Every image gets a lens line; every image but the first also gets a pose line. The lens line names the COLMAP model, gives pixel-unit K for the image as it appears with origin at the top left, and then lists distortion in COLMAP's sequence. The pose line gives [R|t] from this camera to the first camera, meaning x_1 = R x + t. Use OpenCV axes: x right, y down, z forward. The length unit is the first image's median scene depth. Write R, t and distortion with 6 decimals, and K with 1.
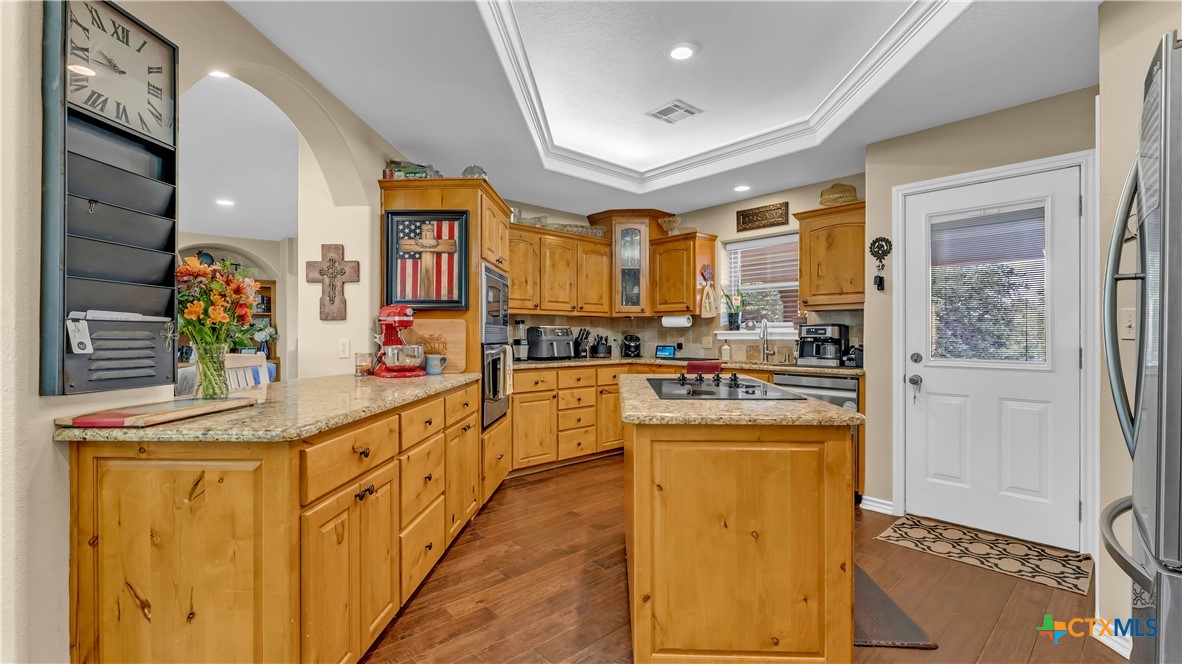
lens RADIAL K [[481.6, 0, 594.9], [0, 481.6, 334.8], [0, 0, 1]] dist [-0.000318, 0.000034]
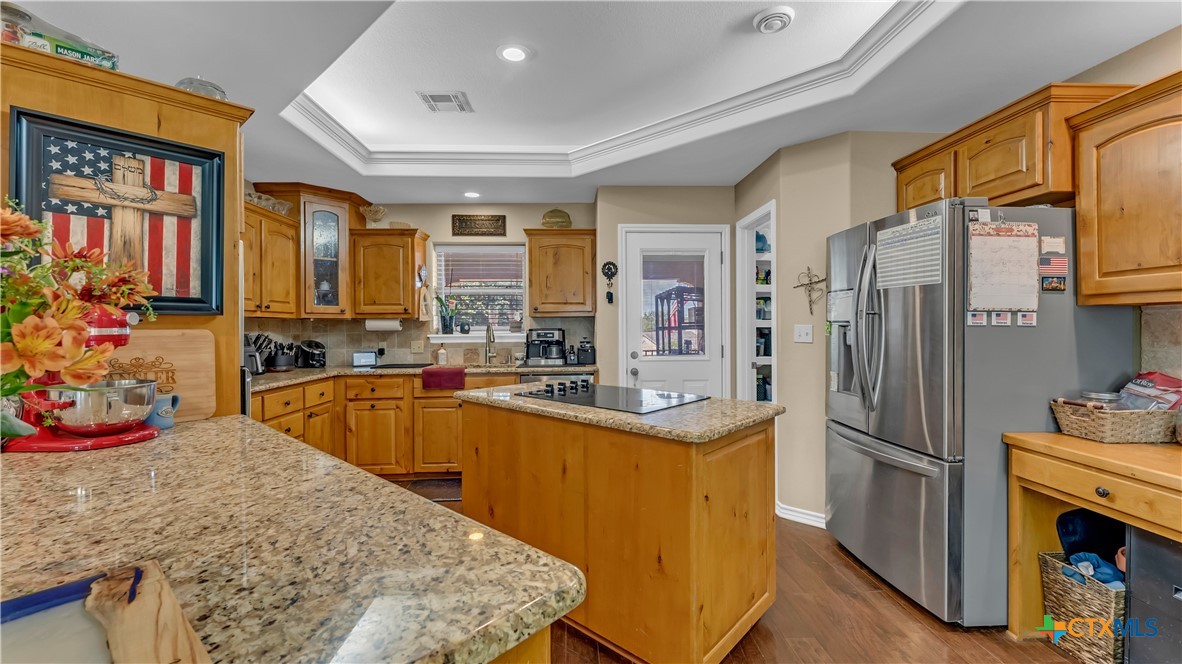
lens RADIAL K [[463.6, 0, 587.3], [0, 463.6, 327.9], [0, 0, 1]] dist [-0.000147, 0.000002]
pose [[0.662823, -0.005962, 0.748752, -0.302400], [0.010430, 0.999945, -0.001271, -0.022113], [-0.748703, 0.008652, 0.662849, 0.195904]]
